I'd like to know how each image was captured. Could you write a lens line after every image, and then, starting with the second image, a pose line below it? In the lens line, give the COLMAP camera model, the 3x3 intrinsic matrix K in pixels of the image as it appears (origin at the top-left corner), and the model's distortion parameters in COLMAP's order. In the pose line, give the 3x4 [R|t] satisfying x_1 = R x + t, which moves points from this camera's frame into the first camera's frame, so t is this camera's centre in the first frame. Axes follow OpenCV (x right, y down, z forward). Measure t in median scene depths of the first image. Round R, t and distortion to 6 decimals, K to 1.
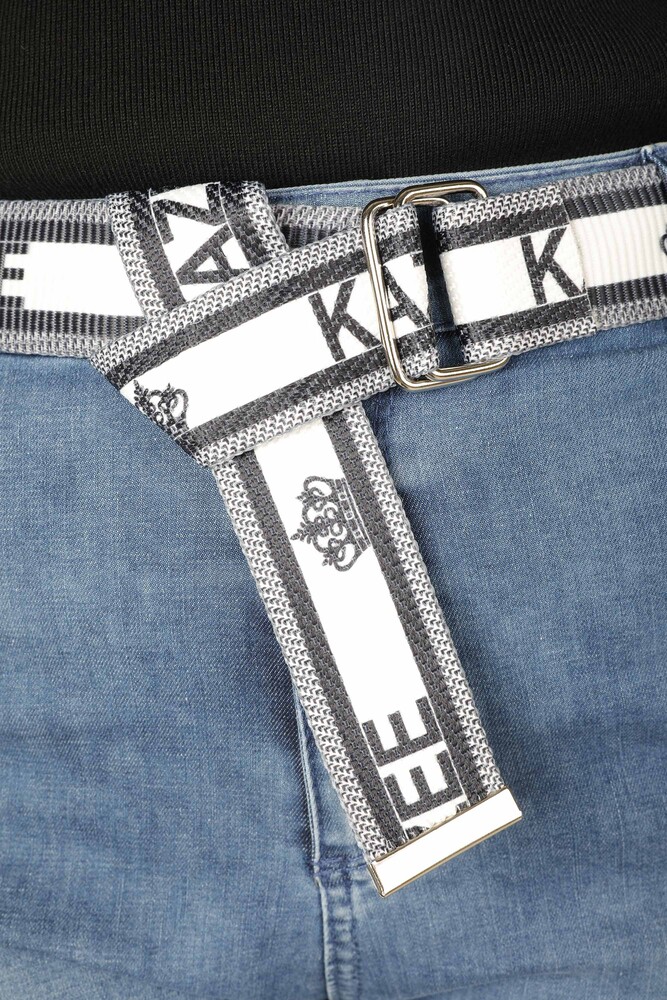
lens RADIAL K [[1758.3, 0, 333.5], [0, 1758.3, 500.0], [0, 0, 1]] dist [-0.064115, -0.077482]
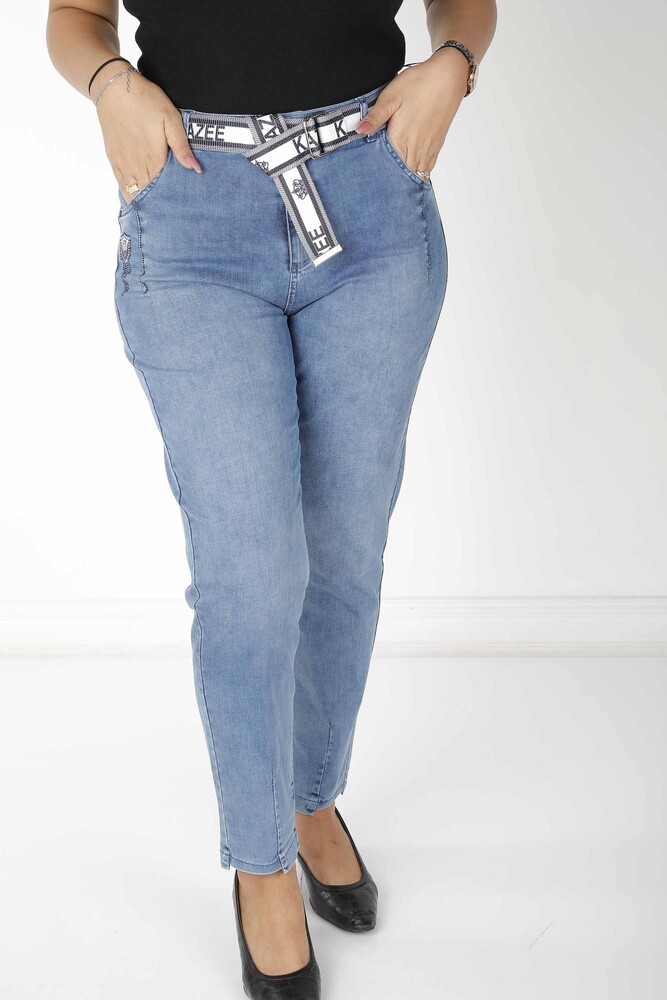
lens RADIAL K [[1758.3, 0, 333.5], [0, 1758.3, 500.0], [0, 0, 1]] dist [-0.064115, -0.077482]
pose [[0.968471, -0.078097, 0.236567, -1.068811], [0.026816, 0.976756, 0.212669, -0.167850], [-0.247678, -0.199620, 0.948055, -3.564965]]
